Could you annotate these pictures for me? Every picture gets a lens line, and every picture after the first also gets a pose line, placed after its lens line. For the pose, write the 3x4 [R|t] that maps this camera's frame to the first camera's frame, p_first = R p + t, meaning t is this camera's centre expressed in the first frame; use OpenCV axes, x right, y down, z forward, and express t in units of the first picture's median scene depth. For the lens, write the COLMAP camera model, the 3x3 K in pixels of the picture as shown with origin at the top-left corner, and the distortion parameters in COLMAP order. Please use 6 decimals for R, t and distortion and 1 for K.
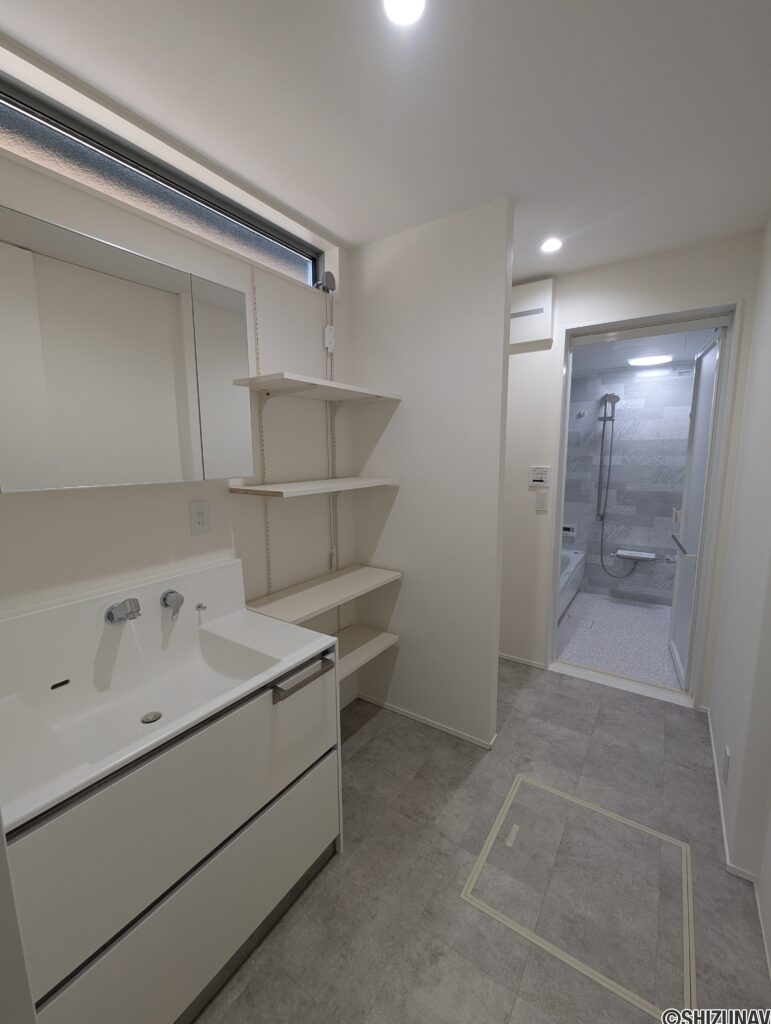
lens RADIAL K [[422.0, 0, 369.3], [0, 422.0, 527.1], [0, 0, 1]] dist [0.002912, -0.001302]
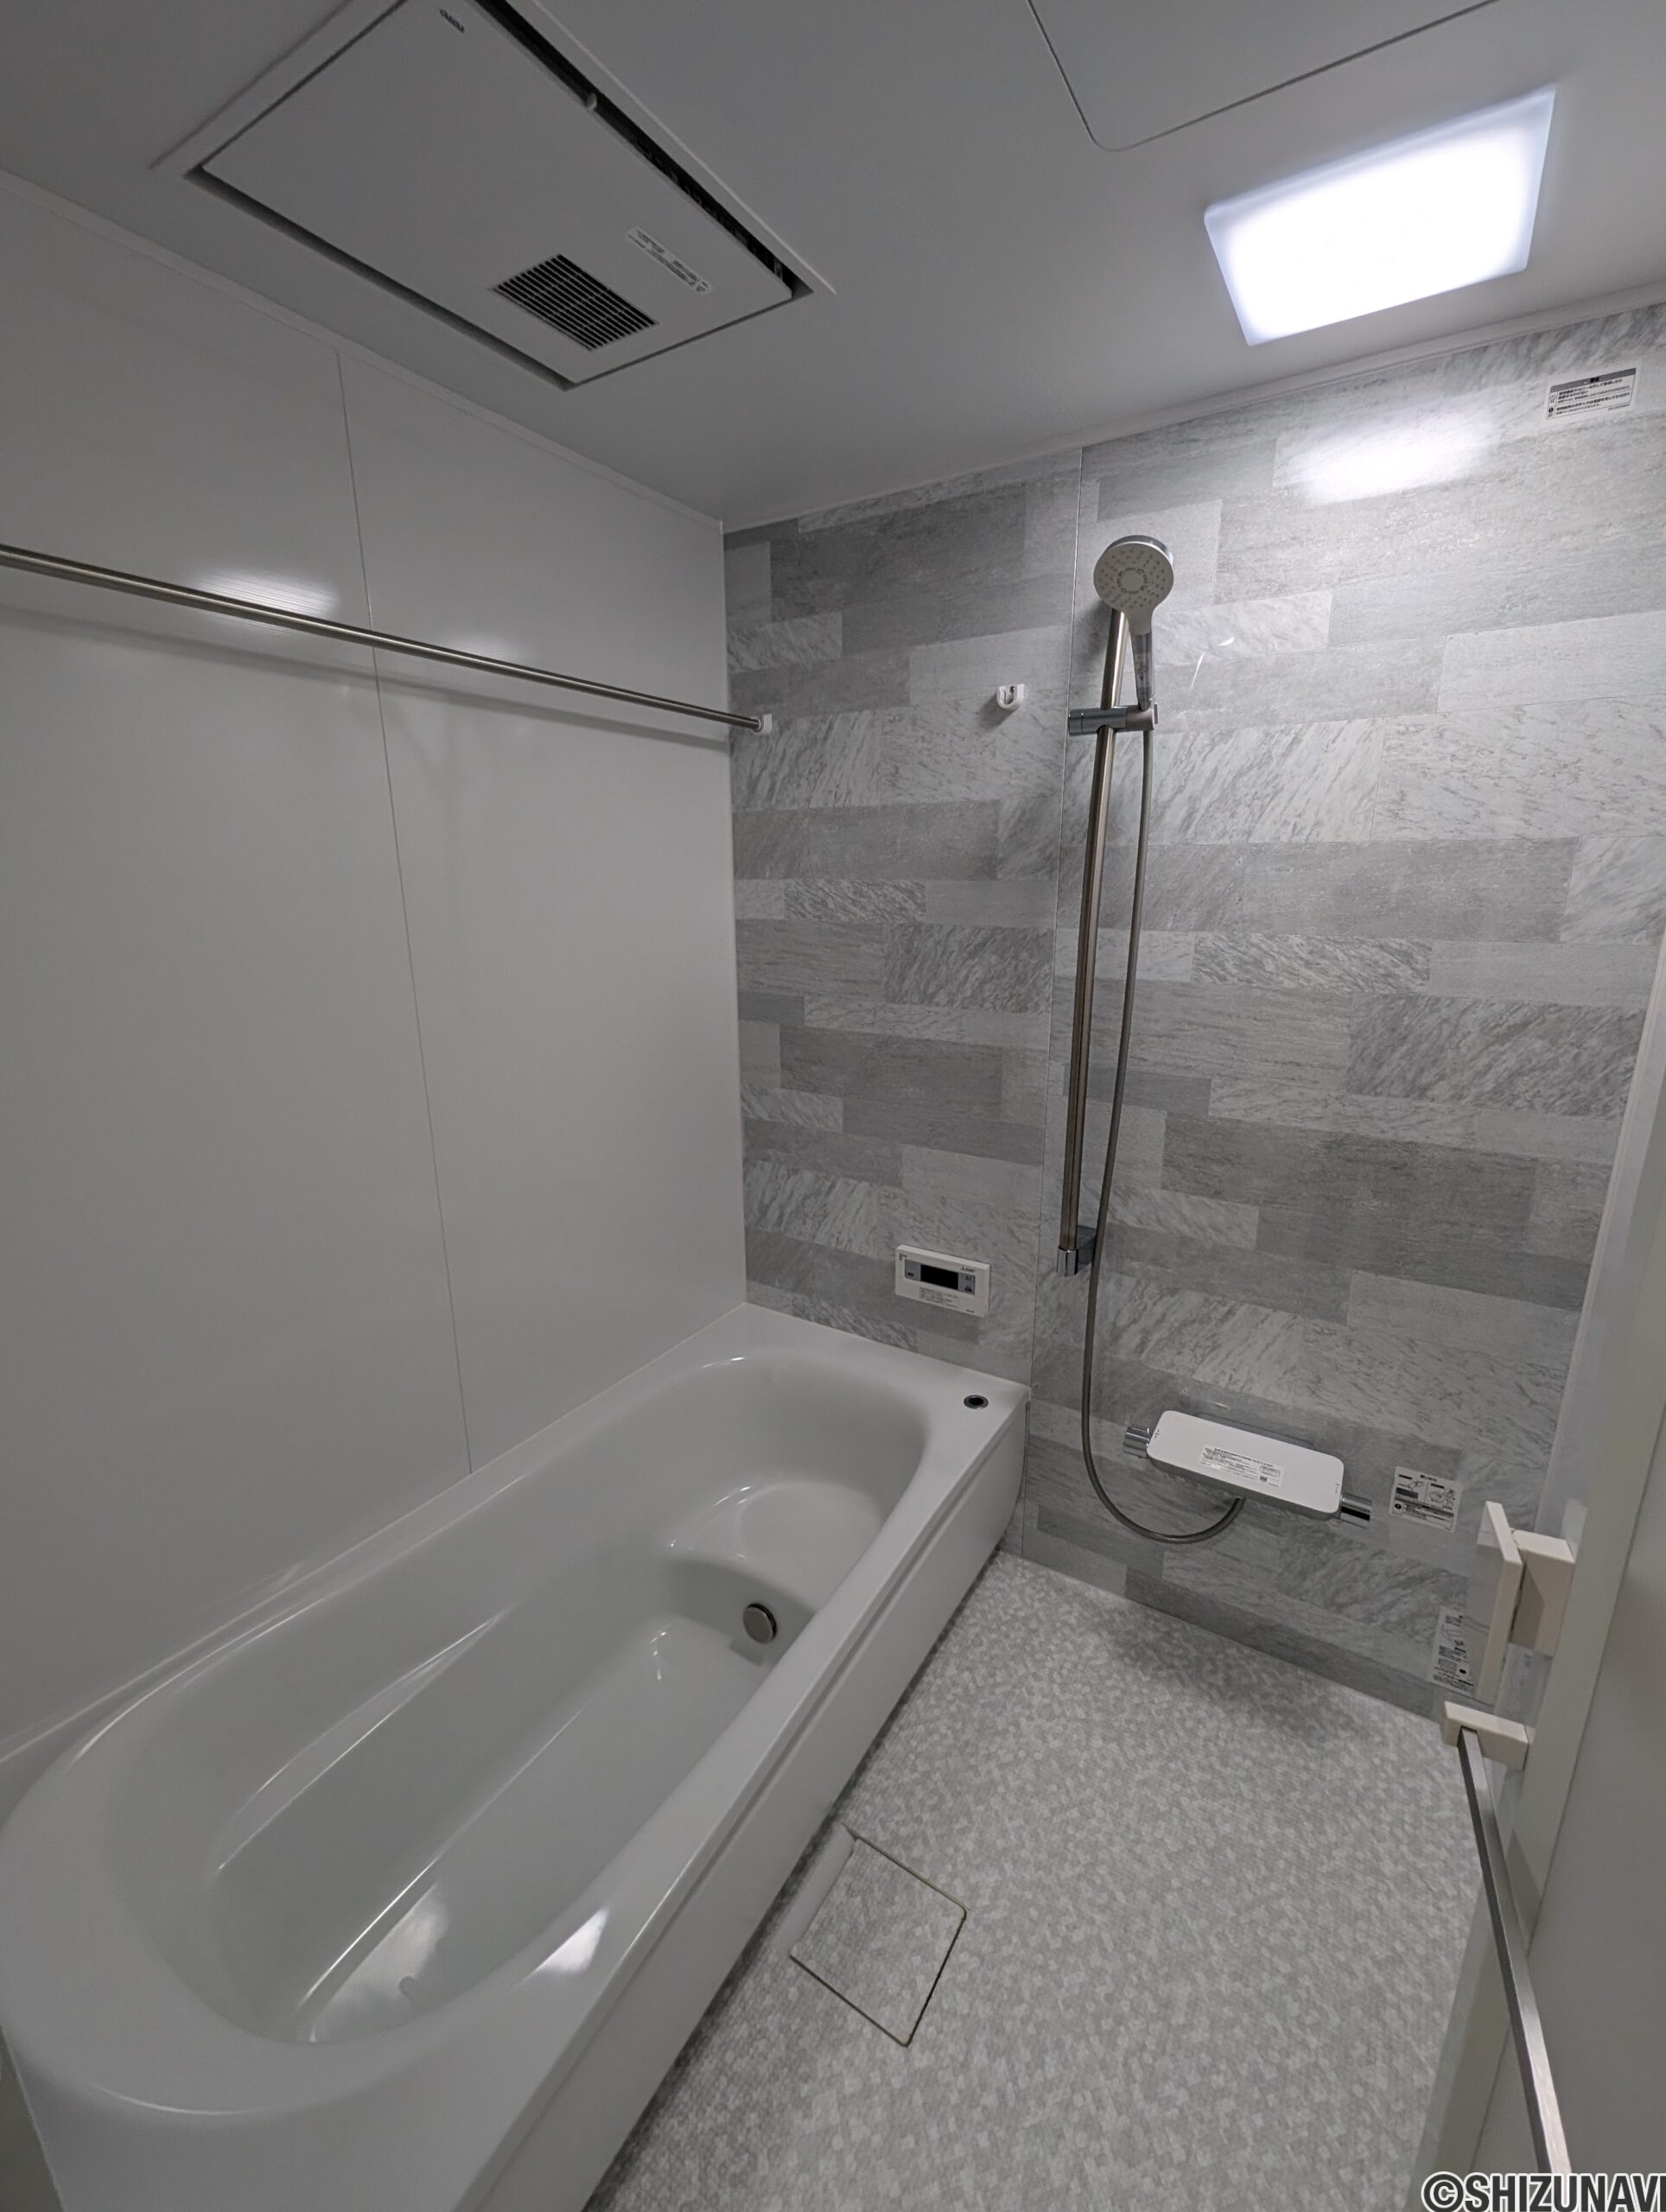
lens RADIAL K [[911.6, 0, 790.4], [0, 911.6, 1133.0], [0, 0, 1]] dist [0.002912, -0.001302]
pose [[0.999708, 0.001981, 0.024095, 0.409315], [-0.004058, 0.996247, 0.086466, -0.114936], [-0.023833, -0.086538, 0.995963, 0.597283]]
